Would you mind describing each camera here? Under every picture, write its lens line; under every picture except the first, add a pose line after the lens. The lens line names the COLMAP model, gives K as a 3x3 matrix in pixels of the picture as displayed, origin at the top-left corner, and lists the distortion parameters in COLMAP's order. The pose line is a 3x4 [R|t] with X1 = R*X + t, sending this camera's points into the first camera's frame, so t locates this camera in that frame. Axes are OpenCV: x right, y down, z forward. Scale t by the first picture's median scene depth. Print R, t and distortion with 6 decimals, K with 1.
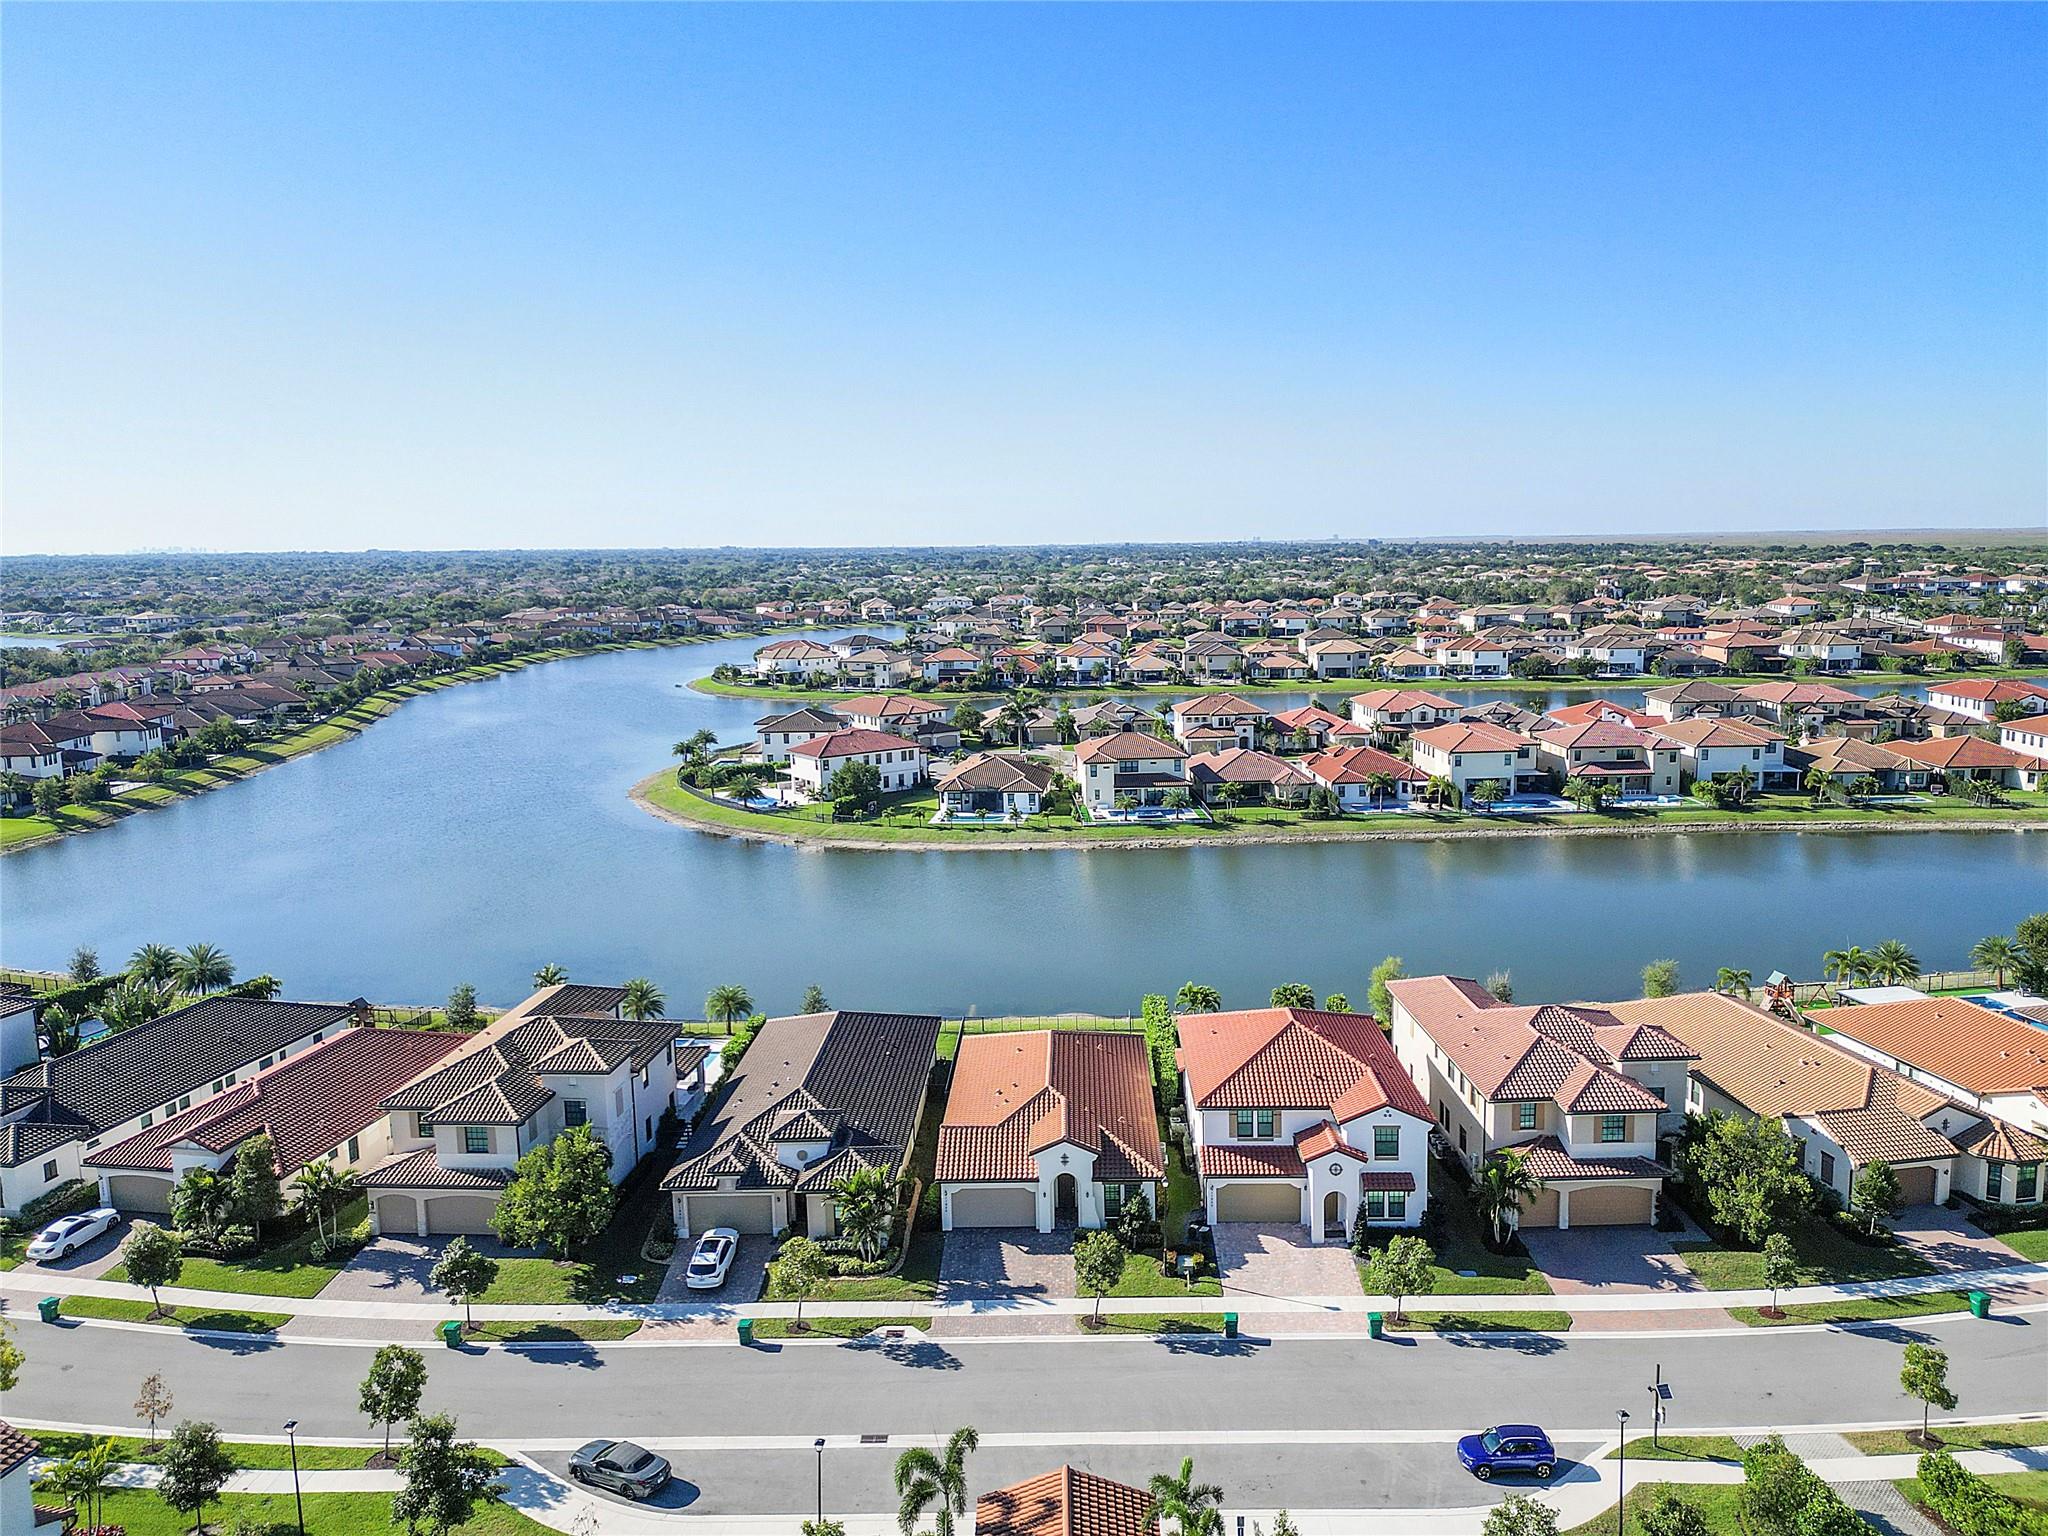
lens RADIAL K [[1426.5, 0, 1062.5], [0, 1426.5, 712.1], [0, 0, 1]] dist [0.070813, -0.078425]
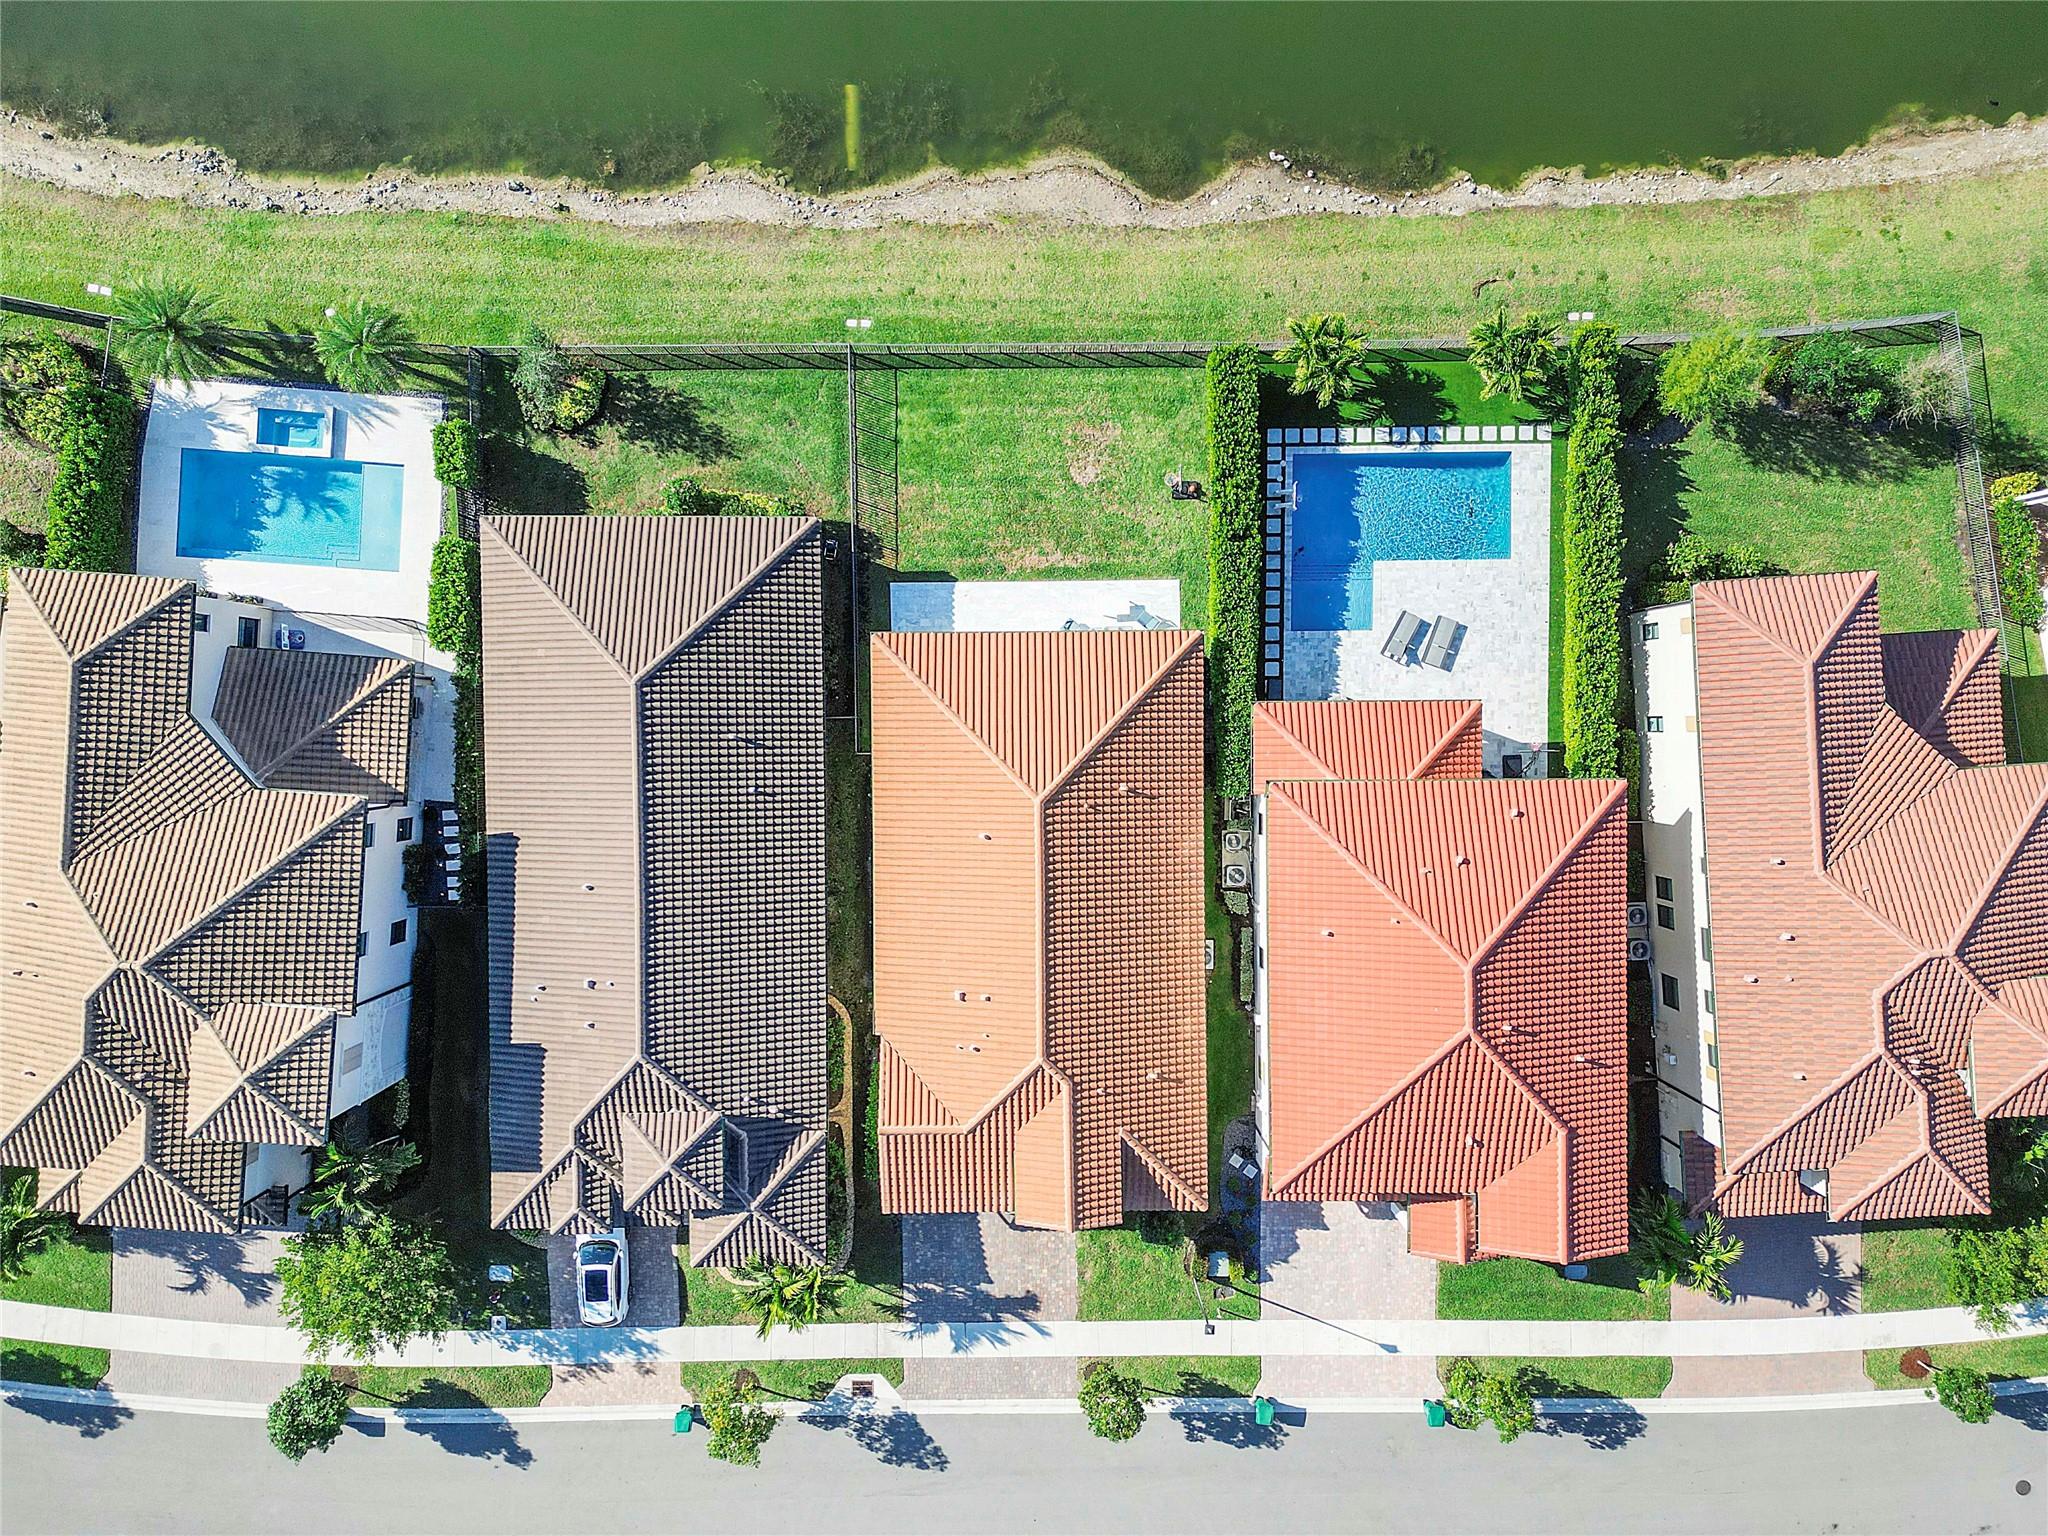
lens RADIAL K [[1405.4, 0, 1053.1], [0, 1405.4, 790.0], [0, 0, 1]] dist [0.067134, -0.050184]
pose [[0.999573, -0.012915, 0.026195, -0.019531], [-0.024789, 0.099056, 0.994773, -0.393642], [-0.015443, -0.994998, 0.098694, 1.146302]]
